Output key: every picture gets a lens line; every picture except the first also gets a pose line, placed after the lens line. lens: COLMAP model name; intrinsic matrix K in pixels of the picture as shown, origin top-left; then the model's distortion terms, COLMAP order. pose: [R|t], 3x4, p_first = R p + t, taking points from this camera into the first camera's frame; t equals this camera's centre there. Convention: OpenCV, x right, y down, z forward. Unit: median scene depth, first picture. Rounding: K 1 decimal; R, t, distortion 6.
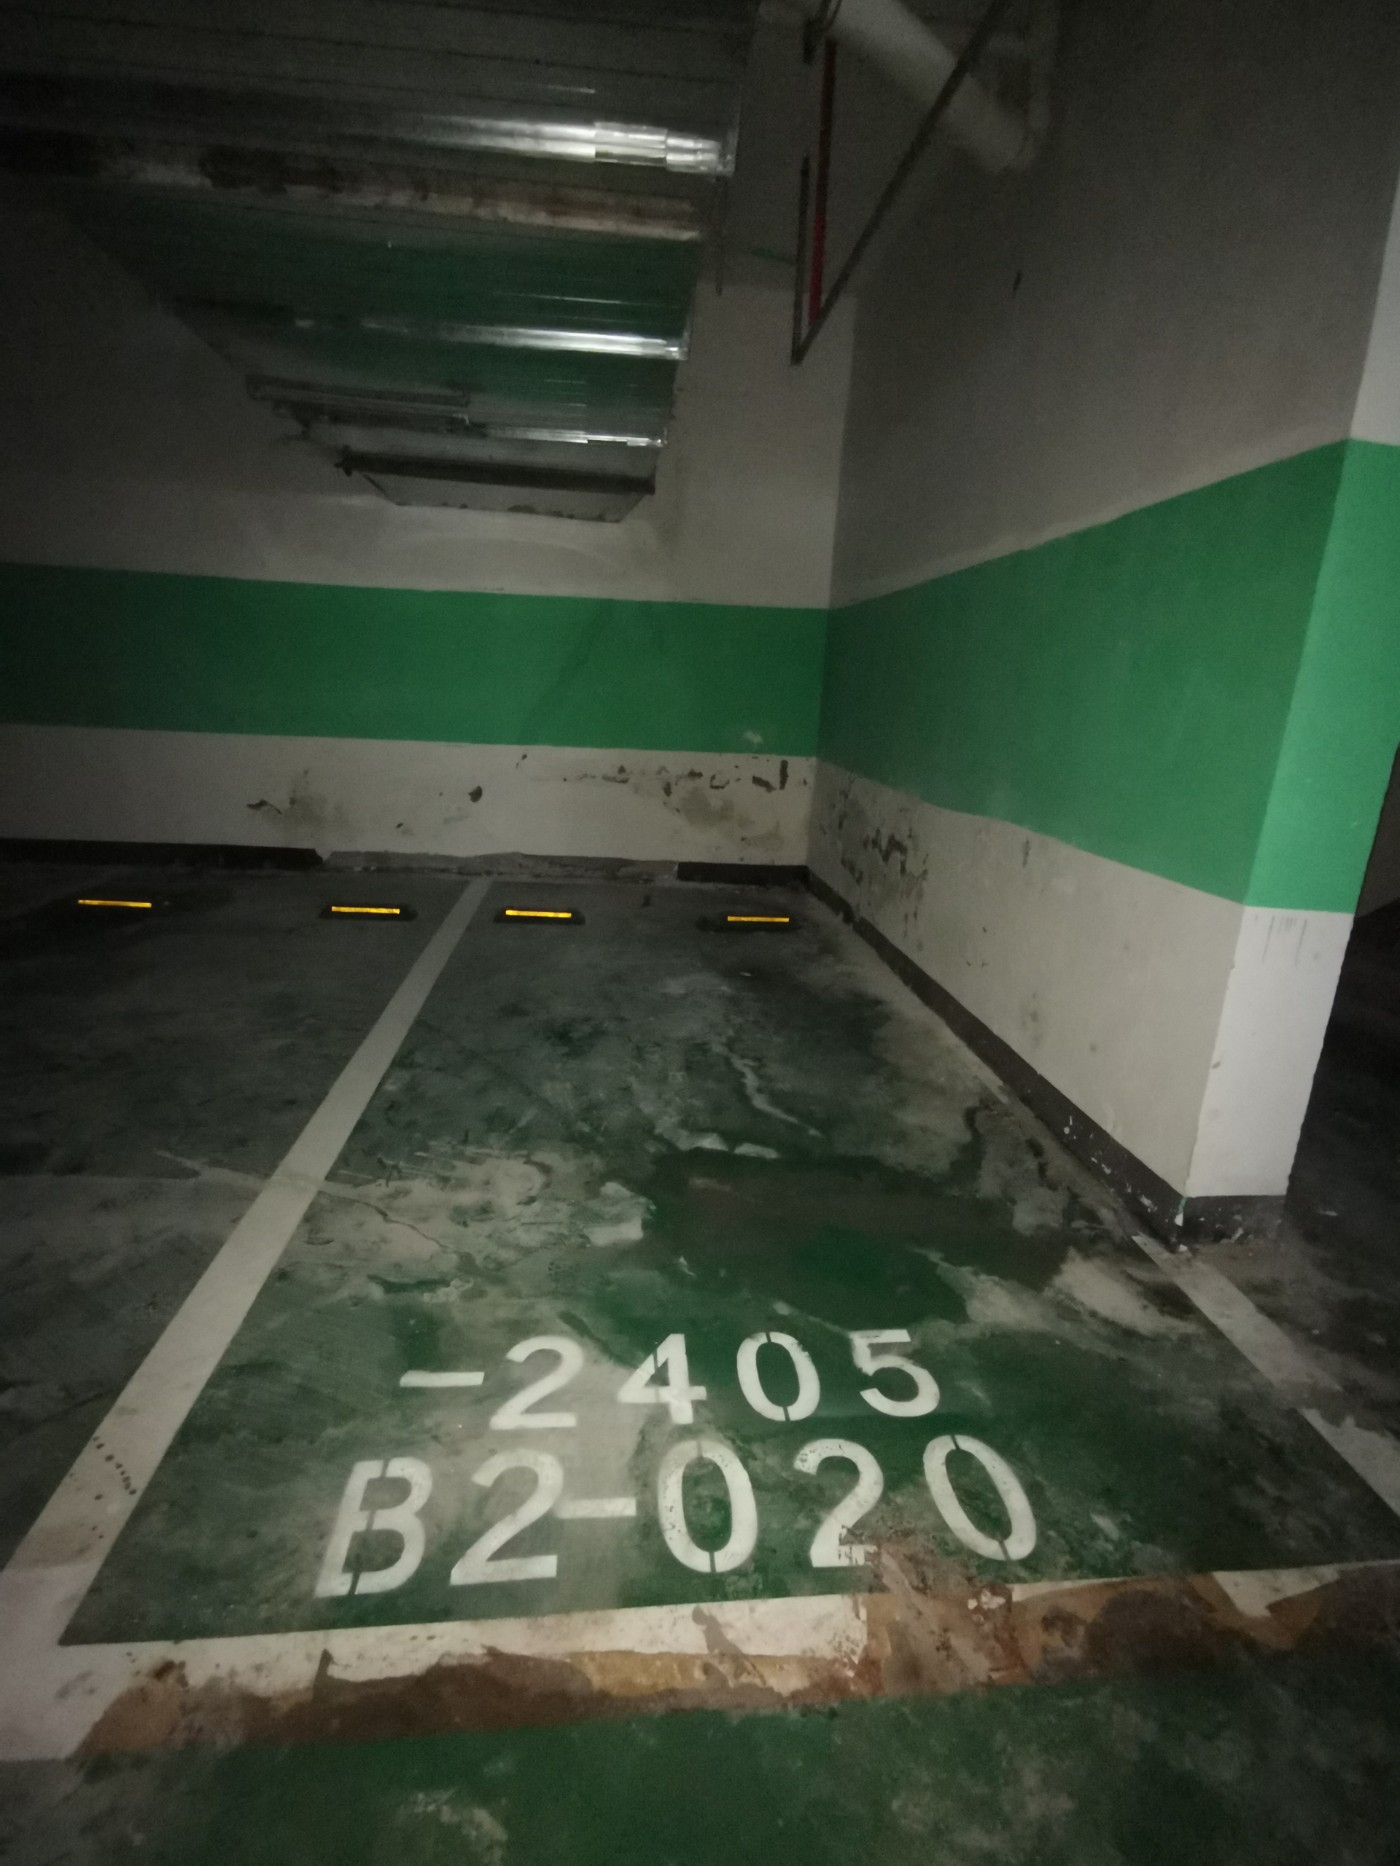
lens RADIAL K [[863.3, 0, 692.6], [0, 863.3, 928.6], [0, 0, 1]] dist [0.004528, 0.000238]
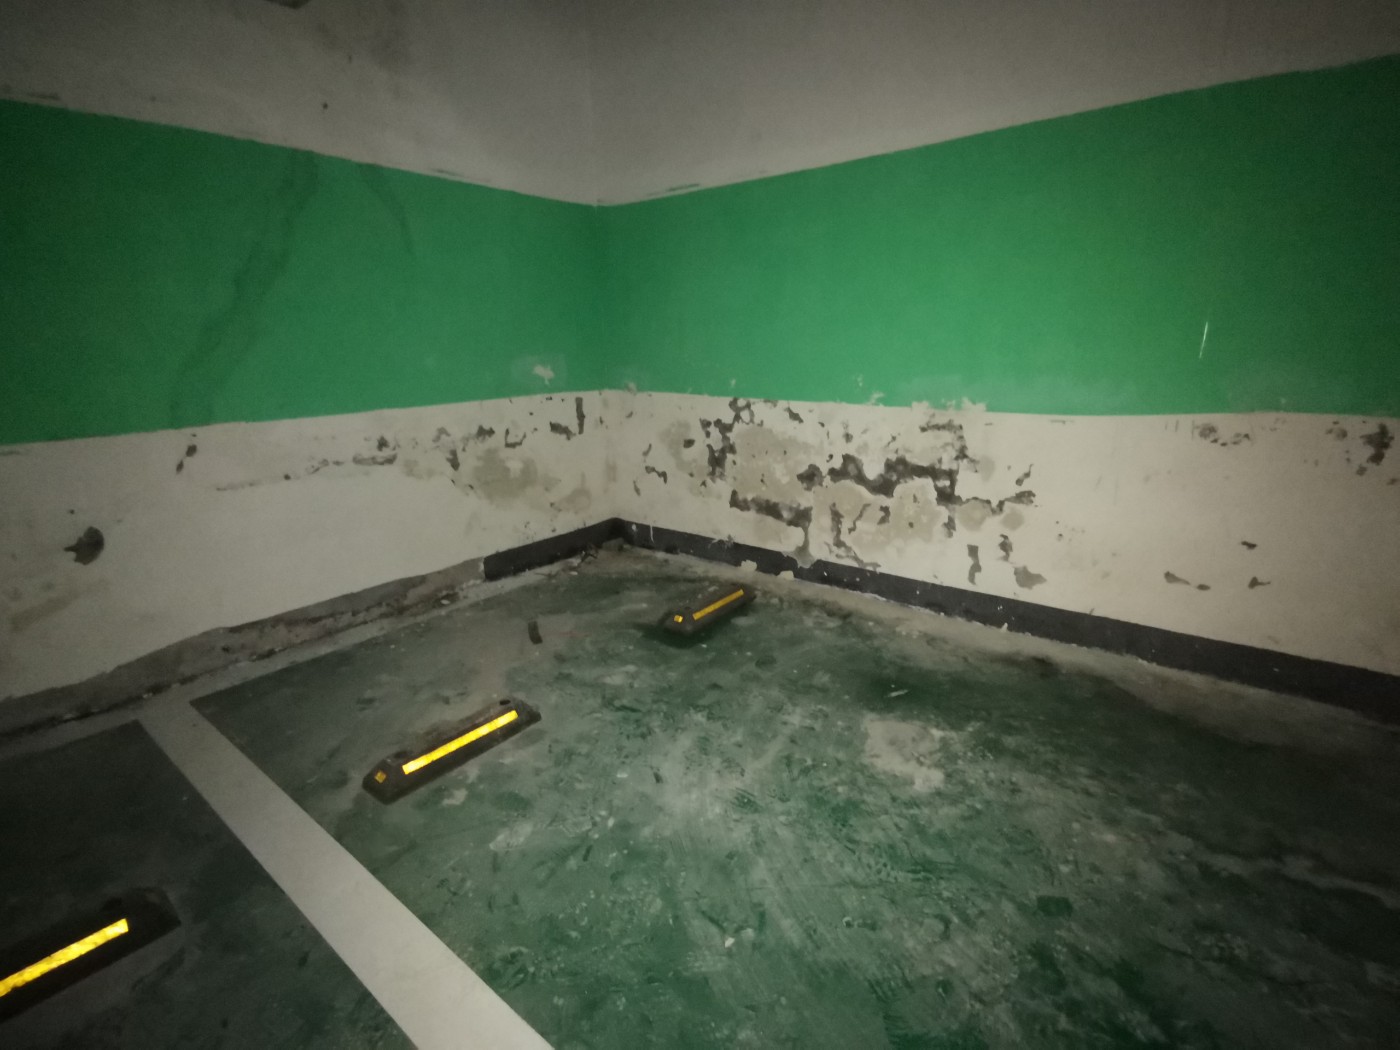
lens RADIAL K [[647.7, 0, 702.7], [0, 647.7, 529.3], [0, 0, 1]] dist [0.004528, 0.000238]
pose [[0.686907, -0.258871, 0.679076, -0.255125], [0.244305, 0.962281, 0.119710, -0.122760], [-0.684451, 0.083672, 0.724241, 0.504566]]
